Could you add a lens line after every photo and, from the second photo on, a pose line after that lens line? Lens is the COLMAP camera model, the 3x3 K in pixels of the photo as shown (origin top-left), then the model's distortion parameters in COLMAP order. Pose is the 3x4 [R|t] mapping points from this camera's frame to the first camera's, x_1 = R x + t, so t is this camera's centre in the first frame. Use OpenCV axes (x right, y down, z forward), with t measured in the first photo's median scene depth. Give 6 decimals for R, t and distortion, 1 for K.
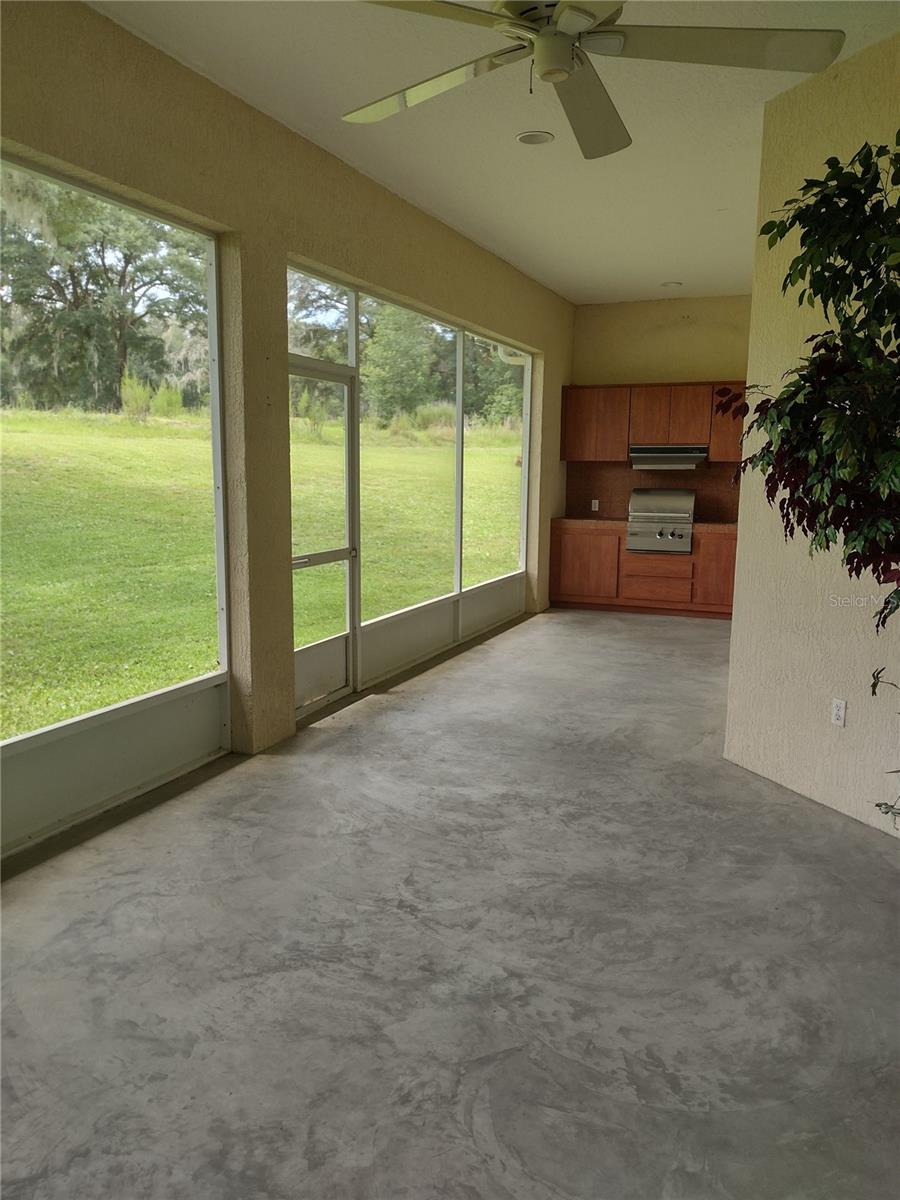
lens RADIAL K [[919.3, 0, 447.4], [0, 919.3, 604.1], [0, 0, 1]] dist [0.050580, -0.040431]
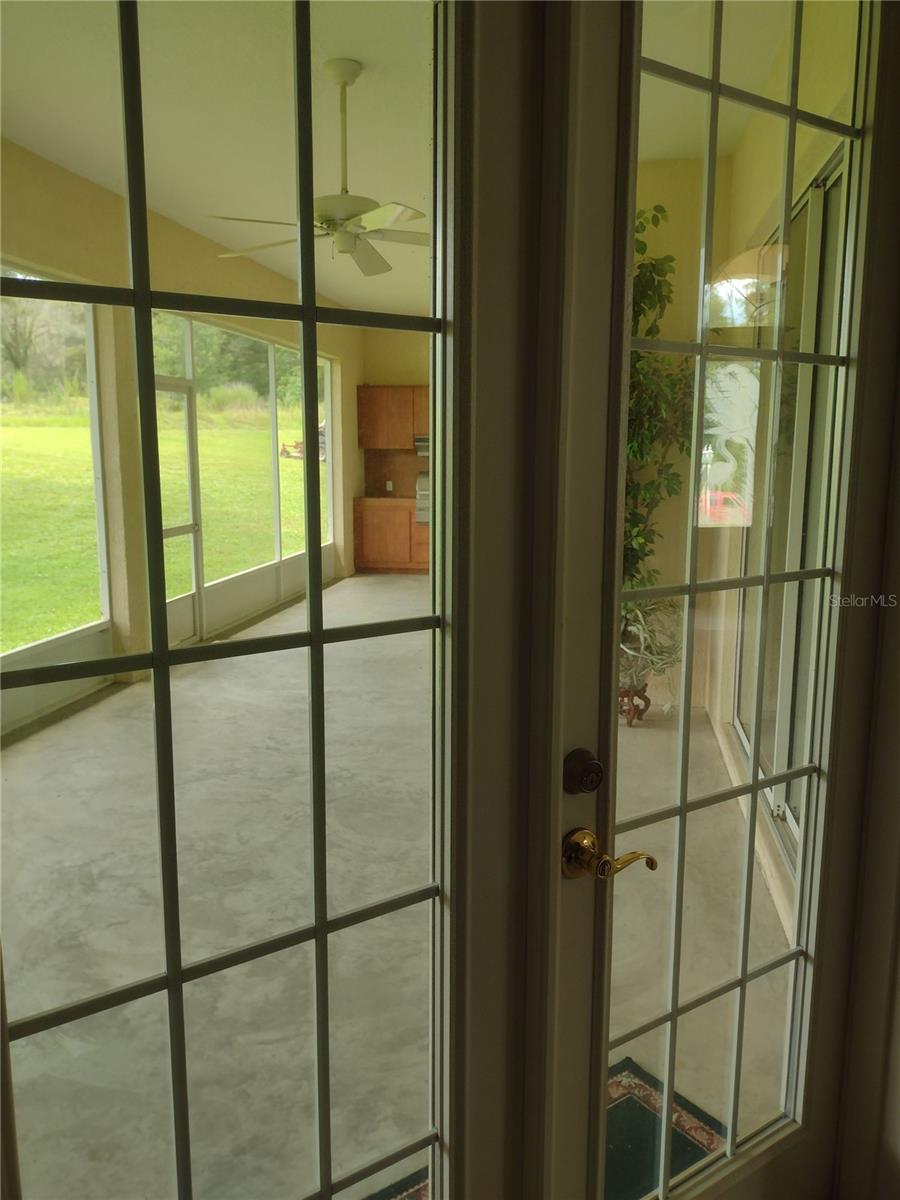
lens RADIAL K [[919.3, 0, 447.8], [0, 919.3, 597.6], [0, 0, 1]] dist [0.050580, -0.040431]
pose [[0.976611, -0.045542, 0.210136, -0.045563], [0.042631, 0.998922, 0.018365, 0.038133], [-0.210746, -0.008977, 0.977500, -0.373548]]
